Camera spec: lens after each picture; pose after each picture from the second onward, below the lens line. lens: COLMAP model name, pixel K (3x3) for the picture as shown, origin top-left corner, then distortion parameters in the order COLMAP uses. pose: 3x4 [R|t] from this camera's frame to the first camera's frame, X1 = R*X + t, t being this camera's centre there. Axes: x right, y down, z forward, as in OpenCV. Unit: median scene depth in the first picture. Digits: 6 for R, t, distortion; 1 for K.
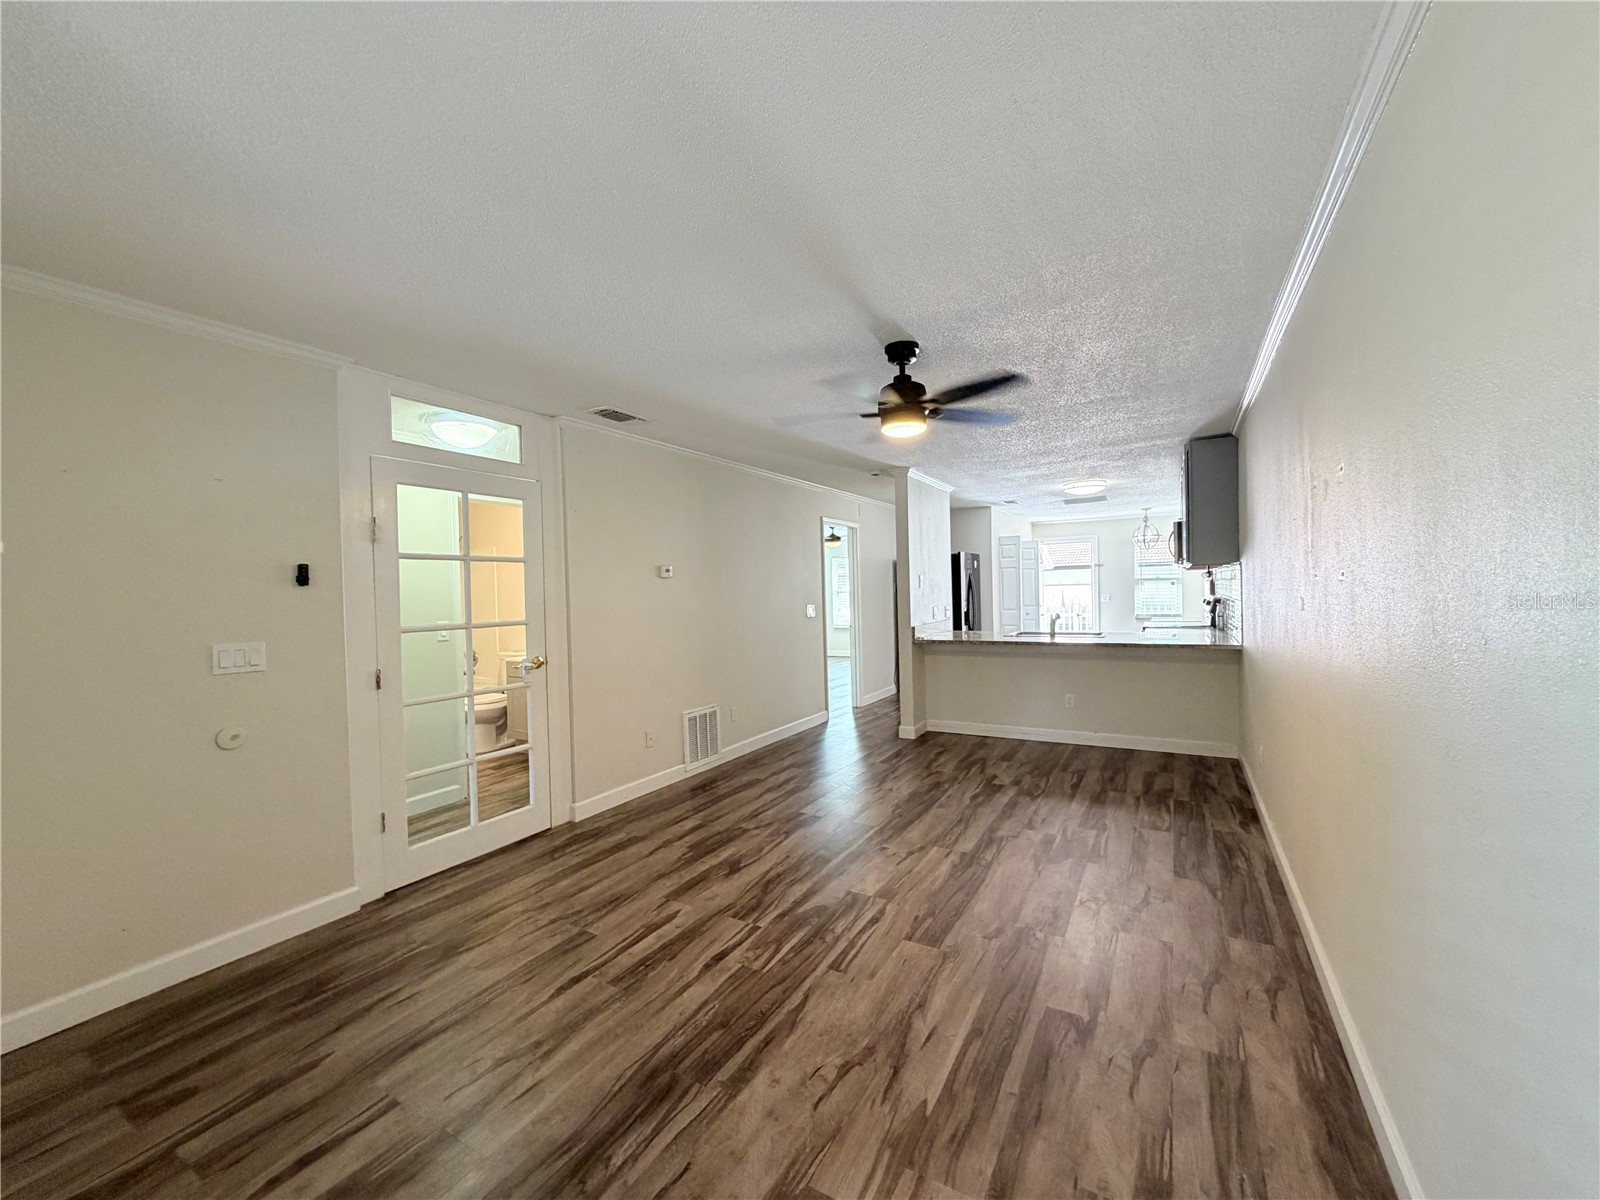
lens RADIAL K [[638.7, 0, 795.3], [0, 638.7, 599.4], [0, 0, 1]] dist [-0.001212, -0.000345]
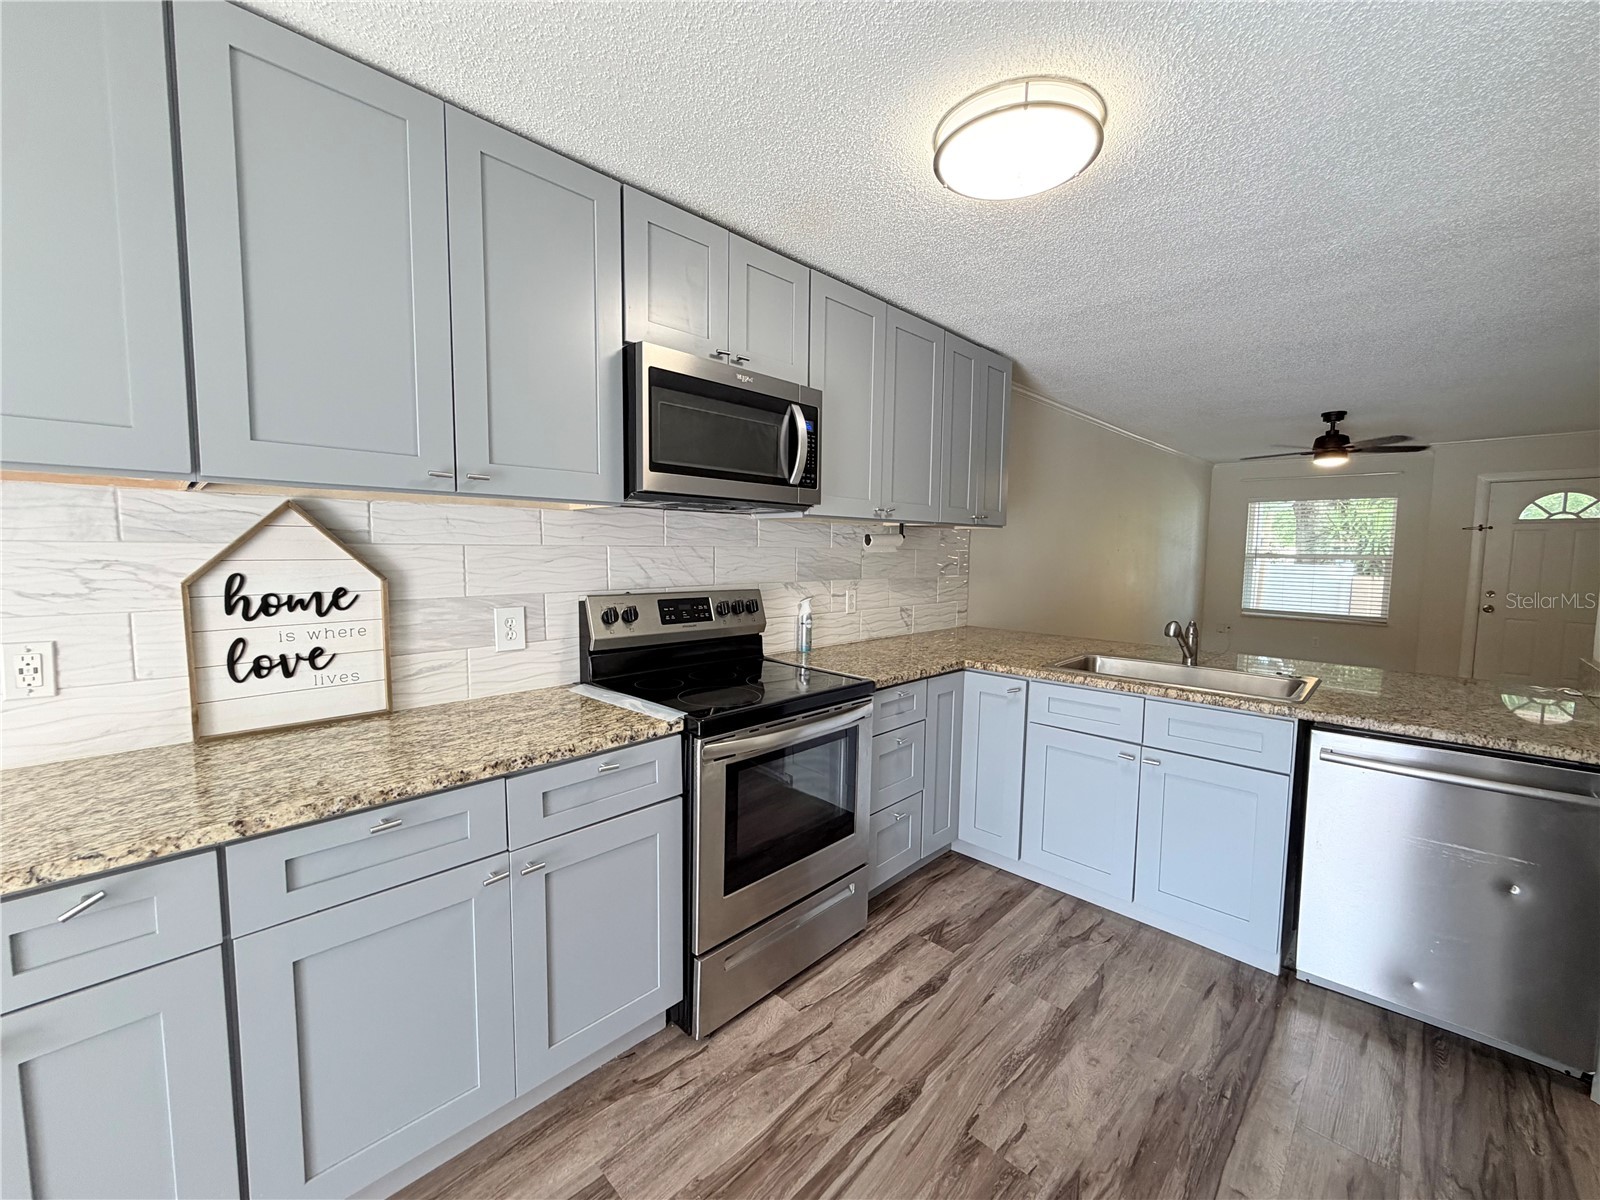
lens RADIAL K [[639.7, 0, 795.5], [0, 639.7, 599.0], [0, 0, 1]] dist [0.000390, 0.000241]
pose [[-0.969392, -0.005886, 0.245447, 1.153756], [0.016300, 0.995964, 0.088260, -0.070705], [-0.244976, 0.089560, -0.965384, 3.078434]]
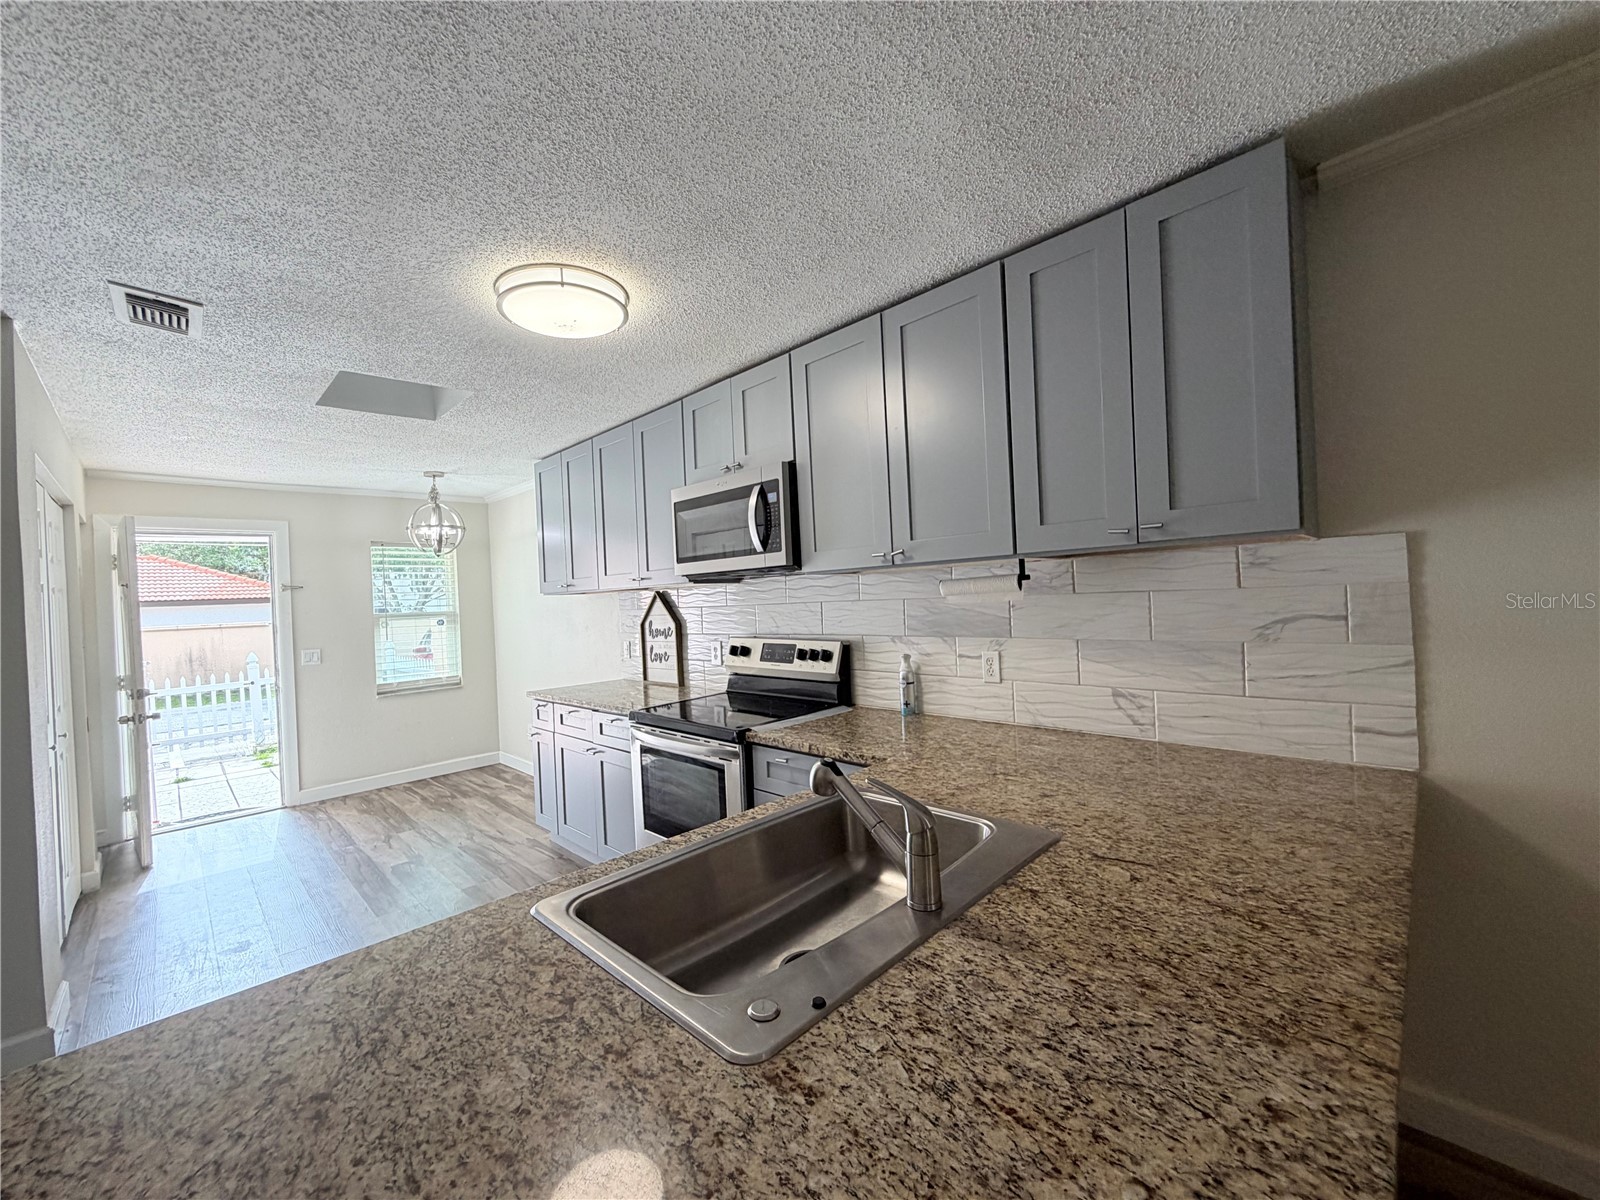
lens RADIAL K [[639.7, 0, 795.5], [0, 639.7, 599.0], [0, 0, 1]] dist [0.000390, 0.000241]
pose [[0.253339, 0.010777, 0.967318, 0.453797], [0.052767, 0.998295, -0.024942, -0.047261], [-0.965937, 0.057361, 0.252338, 2.003565]]
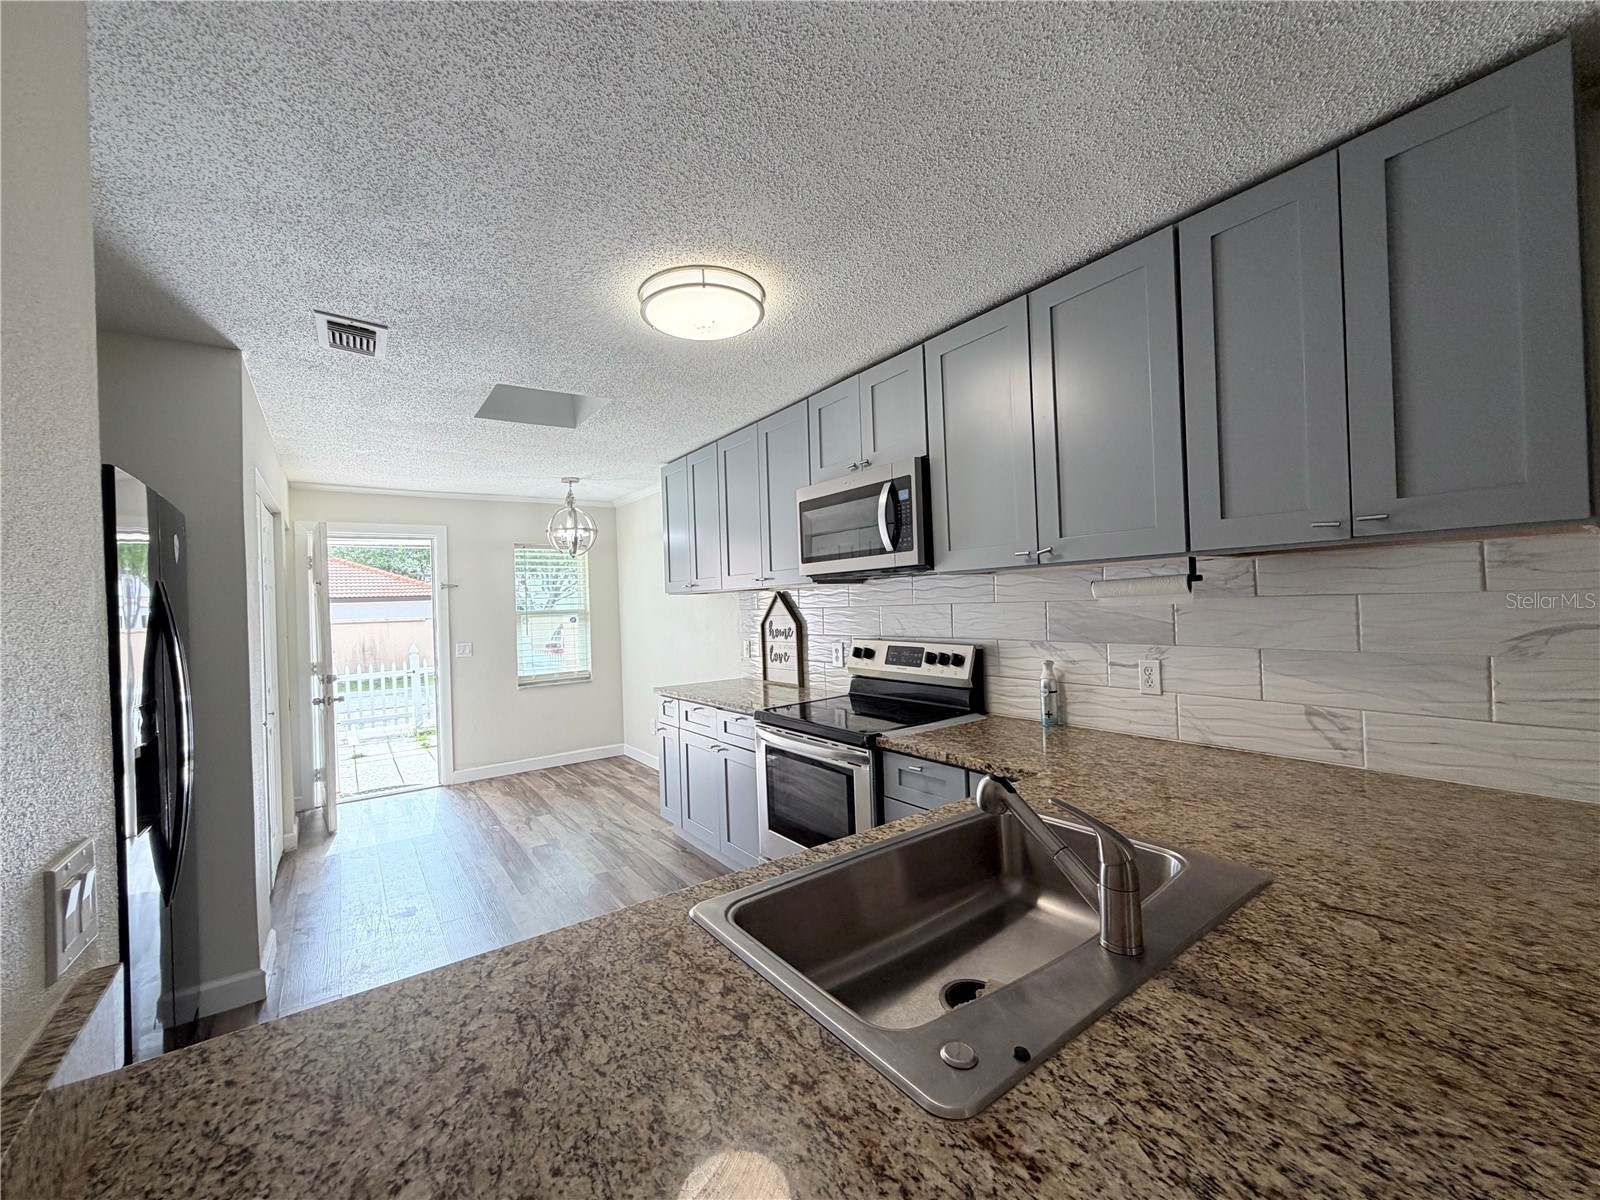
lens RADIAL K [[639.7, 0, 795.5], [0, 639.7, 599.0], [0, 0, 1]] dist [0.000390, 0.000241]
pose [[0.406075, 0.016561, 0.913689, 0.464367], [0.038553, 0.998635, -0.035235, -0.047700], [-0.913026, 0.049533, 0.404883, 2.044821]]
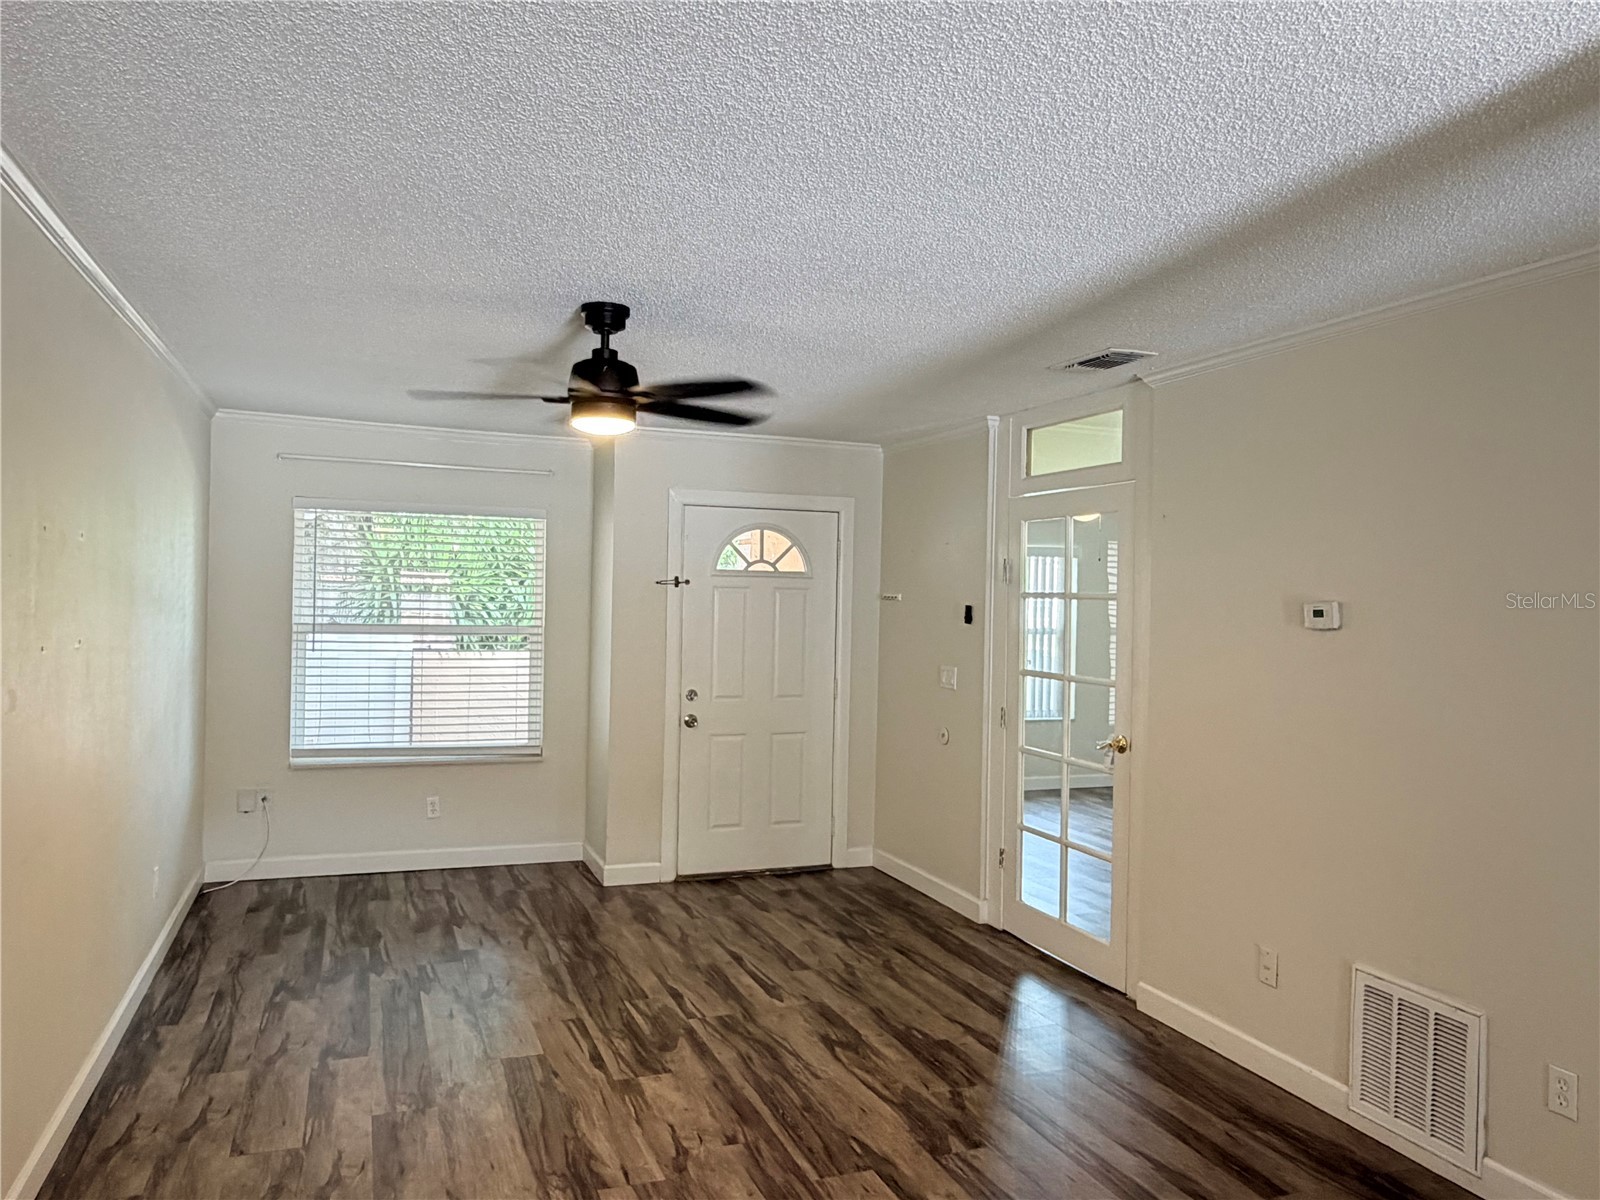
lens RADIAL K [[1126.4, 0, 794.4], [0, 1126.4, 601.3], [0, 0, 1]] dist [-0.001620, 0.007524]
pose [[-0.621511, 0.013279, -0.783293, 1.013994], [-0.016696, 0.999405, 0.030190, -0.114316], [0.783228, 0.031841, -0.620919, 1.943813]]
